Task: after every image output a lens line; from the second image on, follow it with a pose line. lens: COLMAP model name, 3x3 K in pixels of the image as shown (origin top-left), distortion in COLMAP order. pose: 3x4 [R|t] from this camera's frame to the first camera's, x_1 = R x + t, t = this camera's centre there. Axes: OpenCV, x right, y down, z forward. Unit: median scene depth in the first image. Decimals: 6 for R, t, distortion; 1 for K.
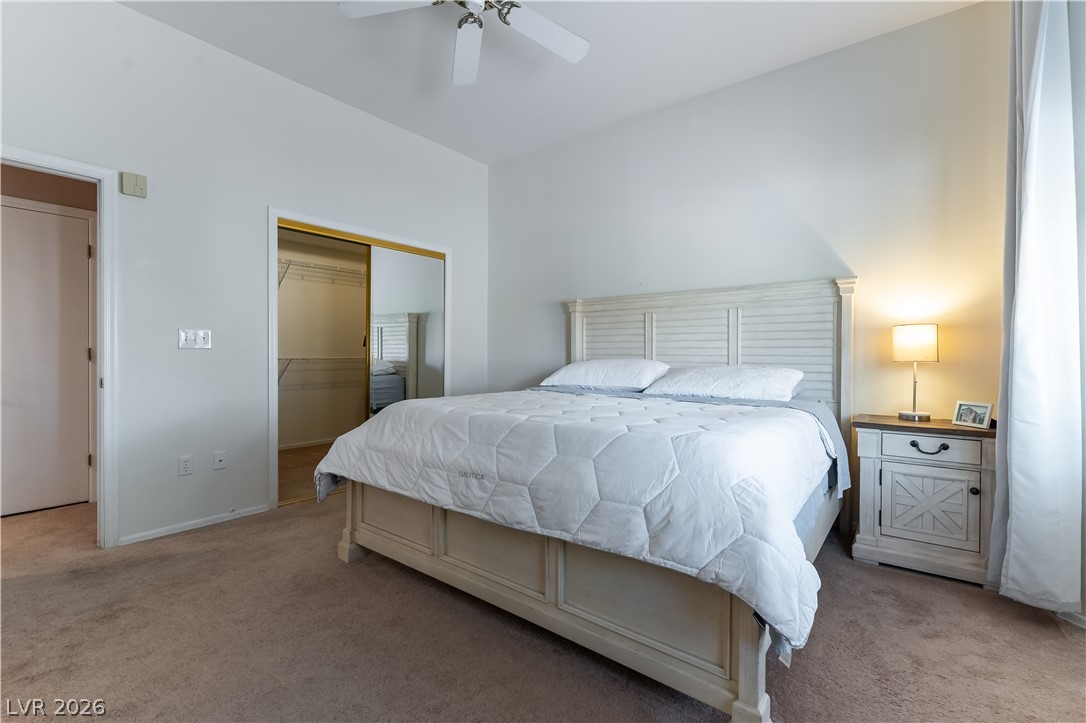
lens RADIAL K [[468.3, 0, 550.3], [0, 468.3, 356.9], [0, 0, 1]] dist [-0.001257, -0.000255]
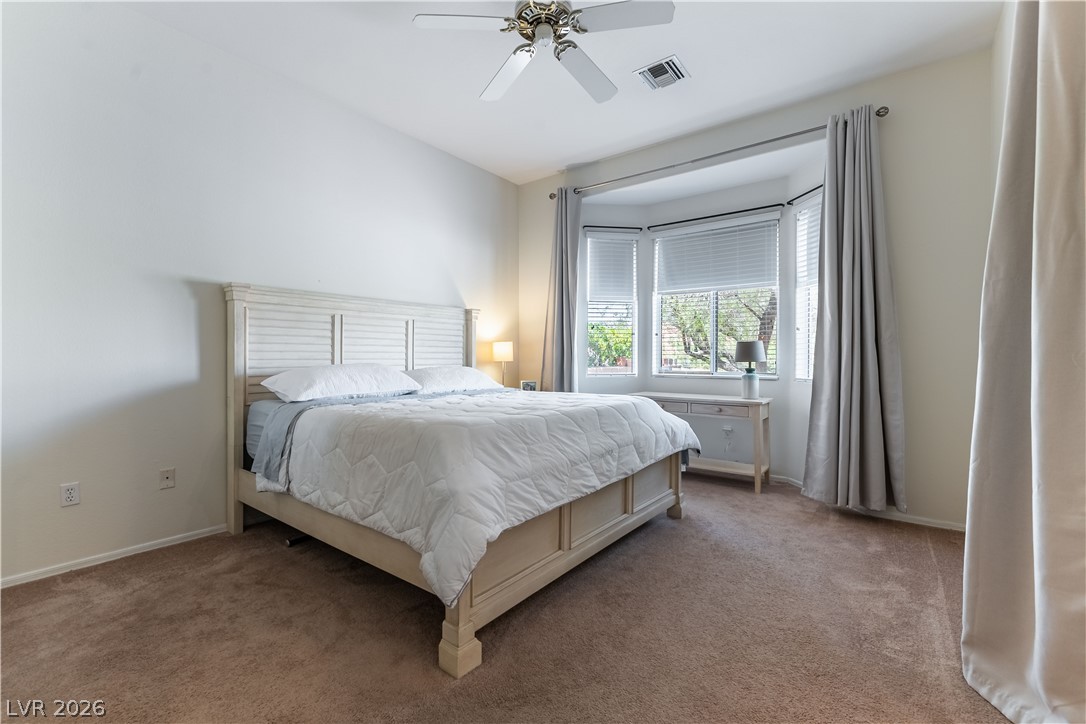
lens RADIAL K [[468.3, 0, 550.3], [0, 468.3, 357.4], [0, 0, 1]] dist [-0.001257, -0.000255]
pose [[-0.002314, -0.004424, 0.999988, -0.901265], [0.008079, 0.999958, 0.004442, -0.011146], [-0.999965, 0.008089, -0.002278, 0.717940]]
